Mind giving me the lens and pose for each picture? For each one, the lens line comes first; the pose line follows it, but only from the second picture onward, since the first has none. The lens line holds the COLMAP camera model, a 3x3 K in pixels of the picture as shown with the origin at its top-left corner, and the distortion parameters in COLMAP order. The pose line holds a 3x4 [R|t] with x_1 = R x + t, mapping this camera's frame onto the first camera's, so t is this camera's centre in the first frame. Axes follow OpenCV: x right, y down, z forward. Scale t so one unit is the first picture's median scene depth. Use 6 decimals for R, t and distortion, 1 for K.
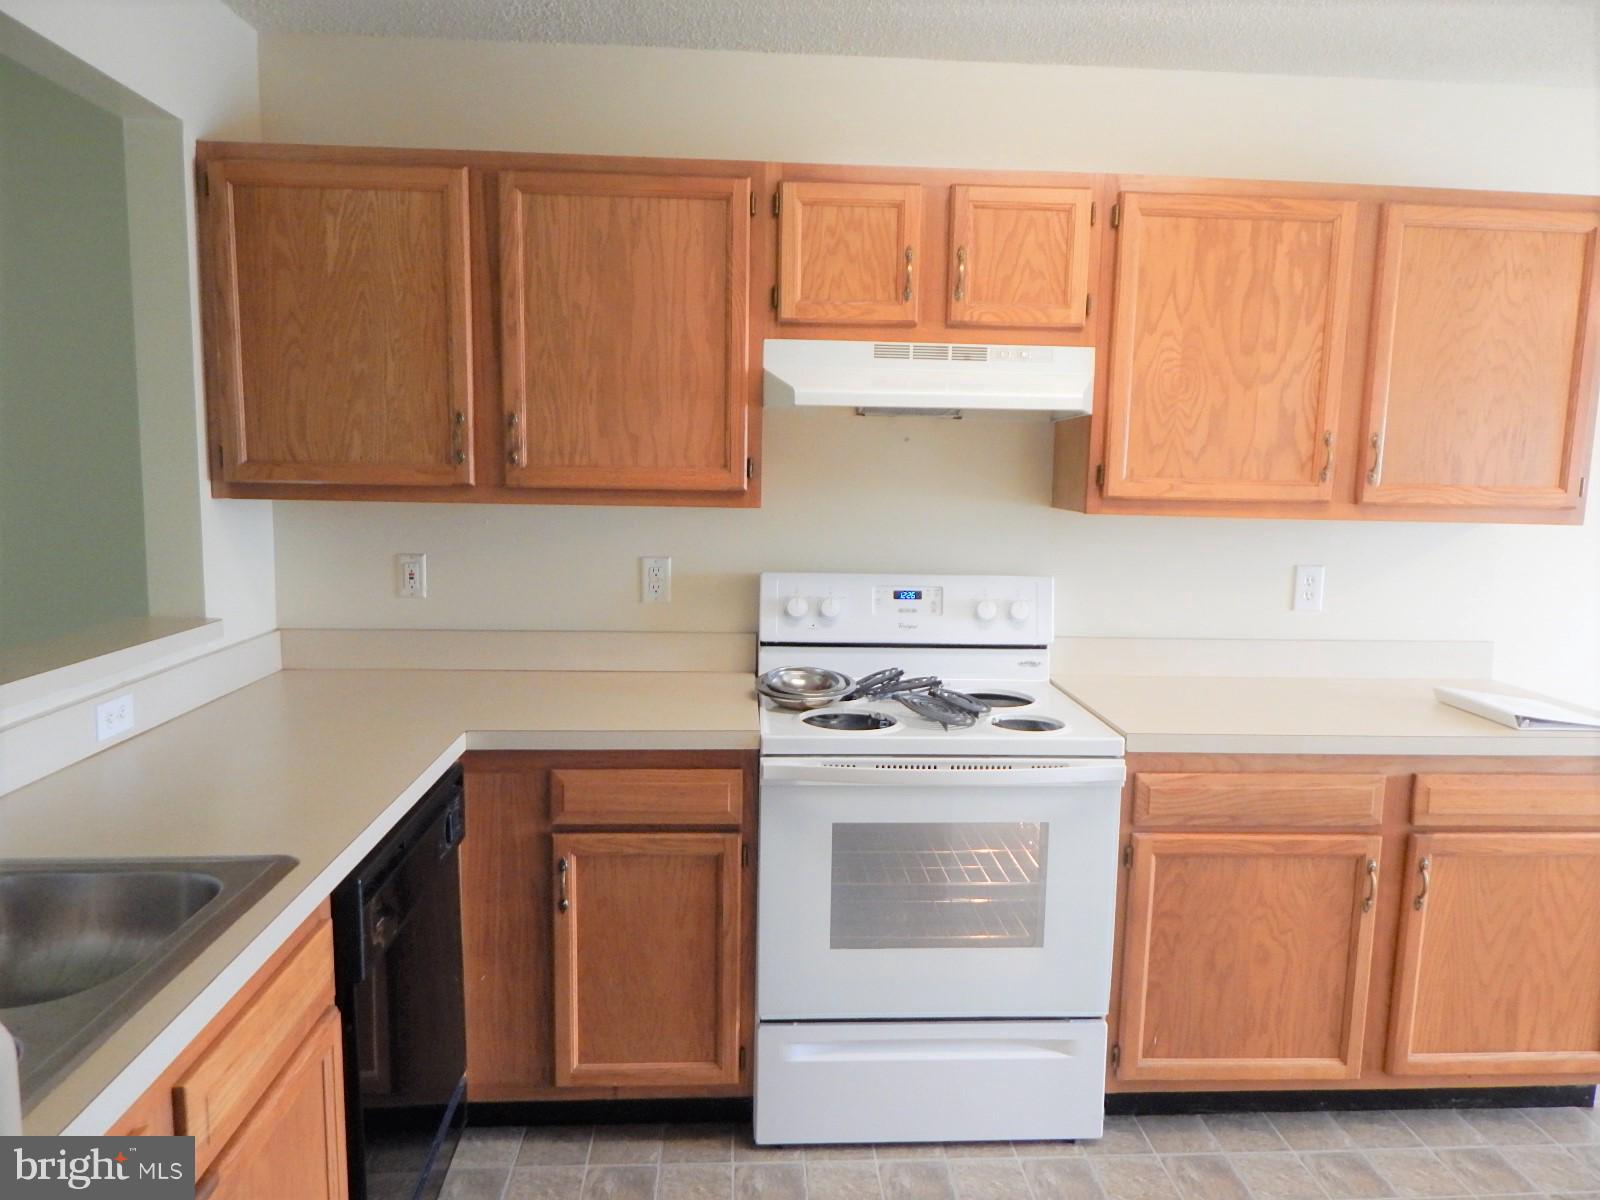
lens RADIAL K [[1057.9, 0, 807.9], [0, 1057.9, 598.0], [0, 0, 1]] dist [0.005583, -0.007994]
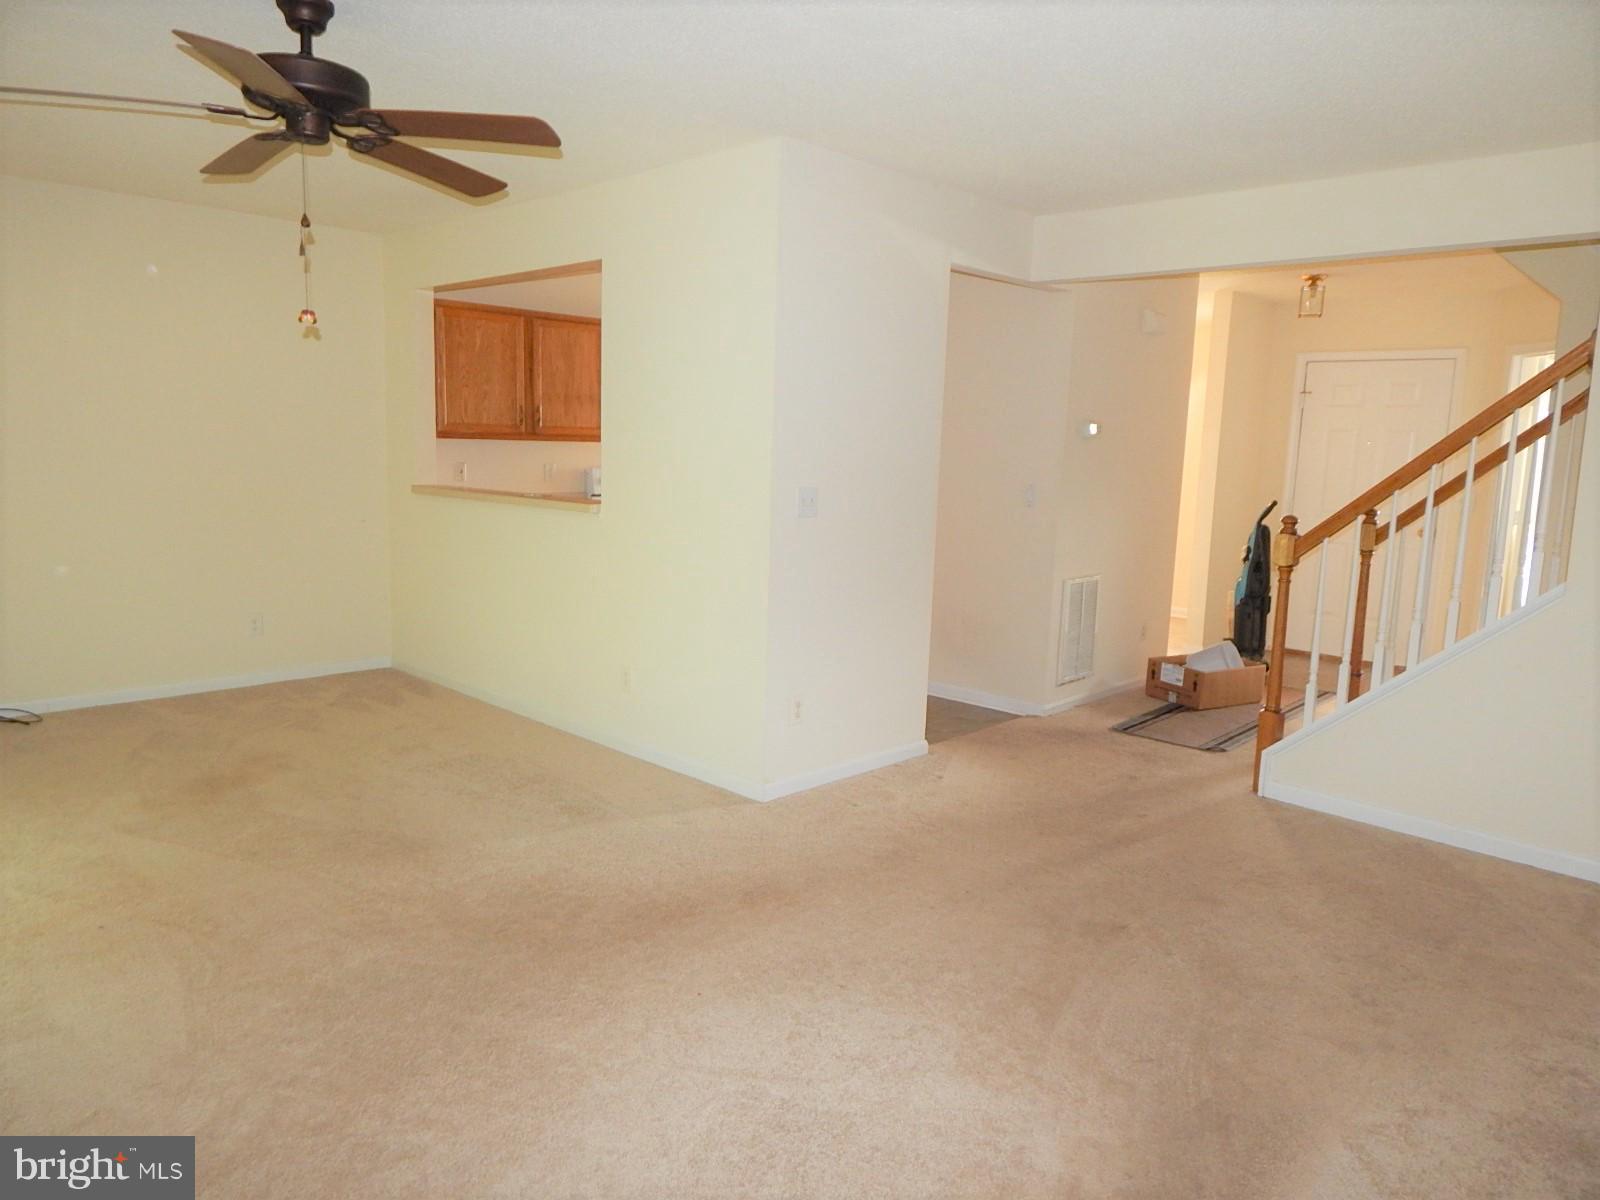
lens RADIAL K [[1057.9, 0, 802.4], [0, 1057.9, 603.8], [0, 0, 1]] dist [0.005583, -0.007994]
pose [[0.742671, -0.099424, 0.662235, -1.596814], [0.064972, 0.994950, 0.076512, 0.160239], [-0.666497, -0.013797, 0.745380, -1.451536]]
